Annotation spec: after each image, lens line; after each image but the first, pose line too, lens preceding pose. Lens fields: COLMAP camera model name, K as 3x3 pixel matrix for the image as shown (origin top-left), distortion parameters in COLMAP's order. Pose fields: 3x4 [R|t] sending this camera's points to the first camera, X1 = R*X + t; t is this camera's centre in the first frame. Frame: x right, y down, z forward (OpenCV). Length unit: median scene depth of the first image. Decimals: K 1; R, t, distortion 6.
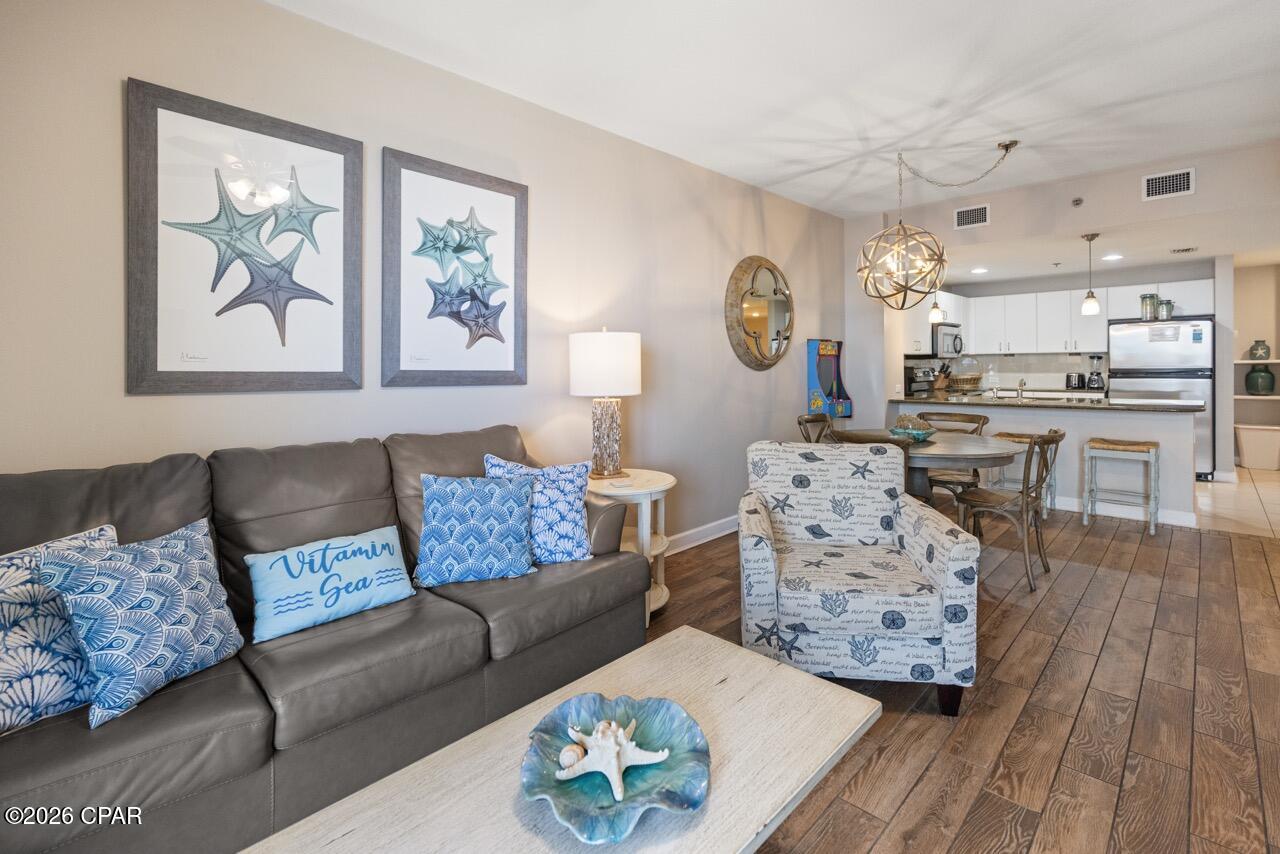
lens RADIAL K [[596.7, 0, 662.0], [0, 596.7, 360.1], [0, 0, 1]] dist [0.010888, -0.001578]
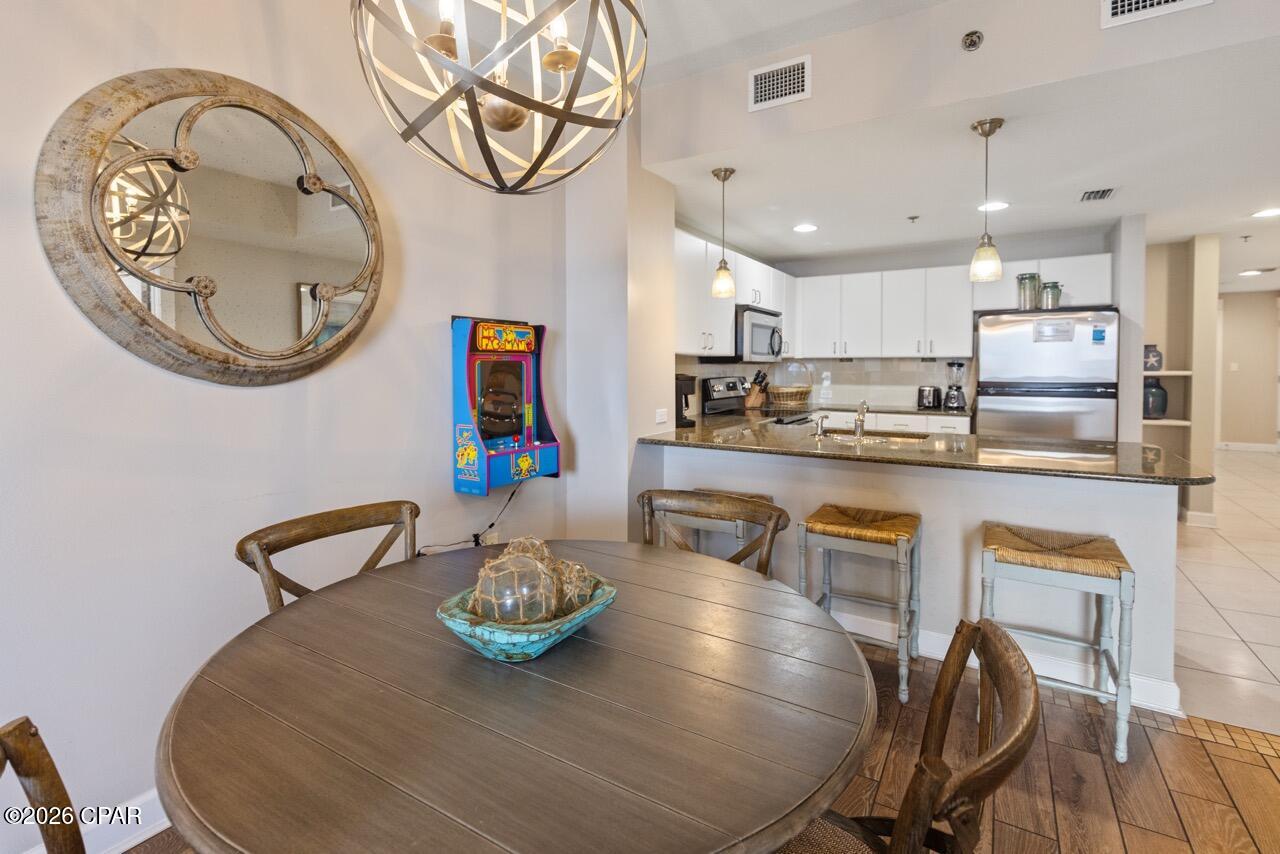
lens RADIAL K [[596.7, 0, 665.6], [0, 596.7, 363.9], [0, 0, 1]] dist [0.010888, -0.001578]
pose [[0.974031, 0.014007, 0.225983, 0.540274], [-0.013976, 0.999901, -0.001734, 0.001467], [-0.225985, -0.001469, 0.974130, 0.912739]]
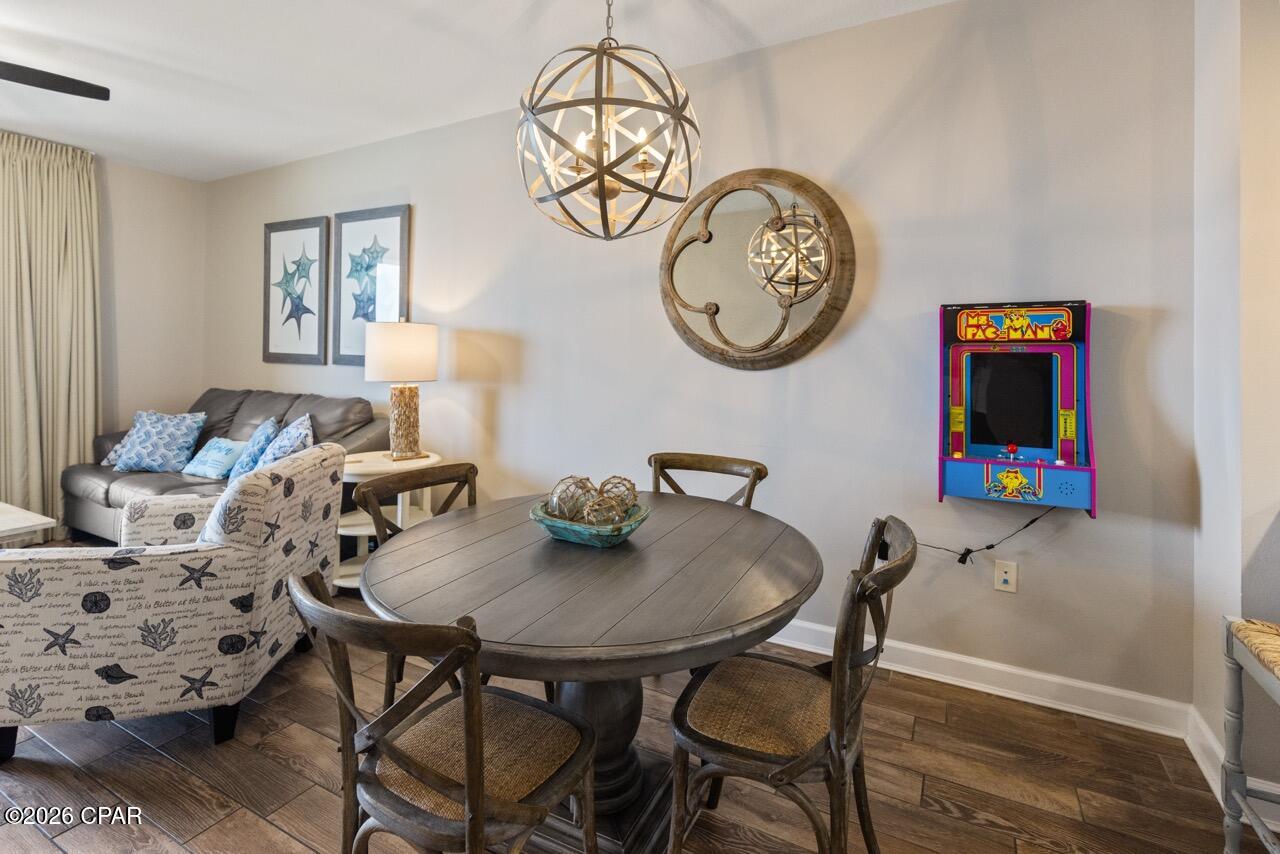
lens RADIAL K [[596.7, 0, 640.5], [0, 596.7, 349.2], [0, 0, 1]] dist [0.010888, -0.001578]
pose [[0.243397, 0.002243, -0.969924, 1.106100], [-0.007624, 0.999971, 0.000399, -0.002233], [0.969897, 0.007297, 0.243407, 1.215344]]
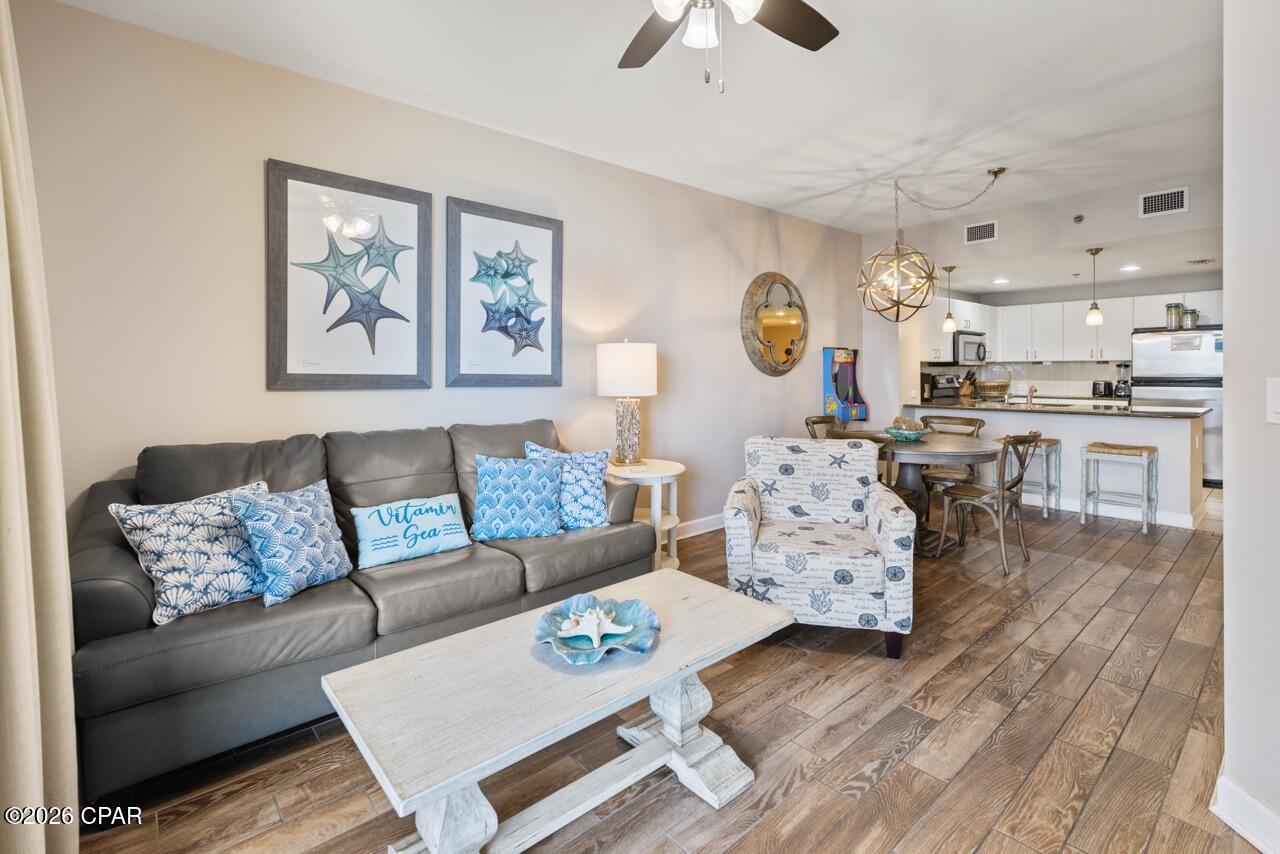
lens RADIAL K [[596.7, 0, 659.4], [0, 596.7, 370.3], [0, 0, 1]] dist [0.010888, -0.001578]
pose [[0.996128, 0.005594, -0.087736, 0.077520], [-0.004892, 0.999954, 0.008210, -0.002570], [0.087778, -0.007749, 0.996110, -0.184649]]
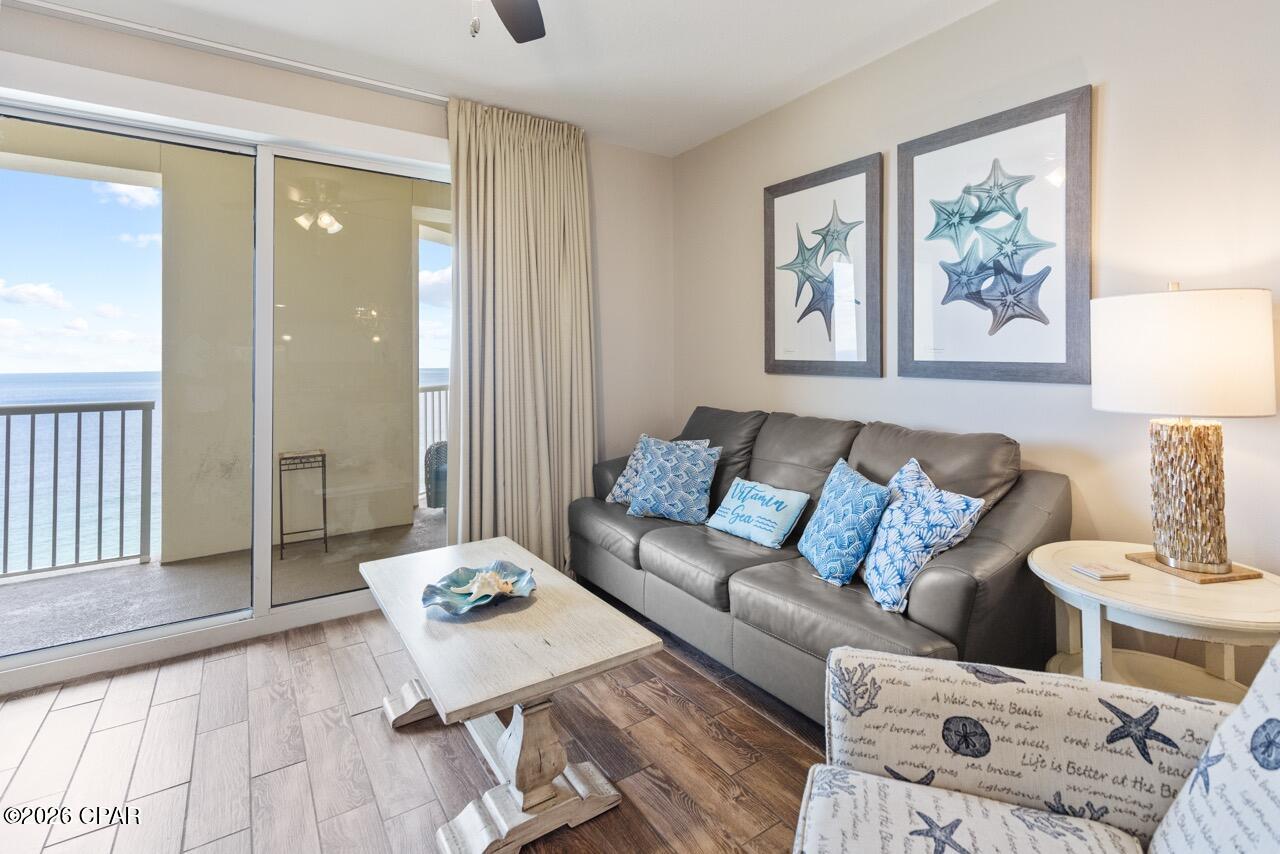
lens RADIAL K [[596.7, 0, 648.9], [0, 596.7, 347.7], [0, 0, 1]] dist [0.010888, -0.001578]
pose [[-0.226958, -0.012969, -0.973818, 0.552099], [0.010924, 0.999815, -0.015862, 0.005399], [0.973843, -0.014238, -0.226774, 0.702621]]
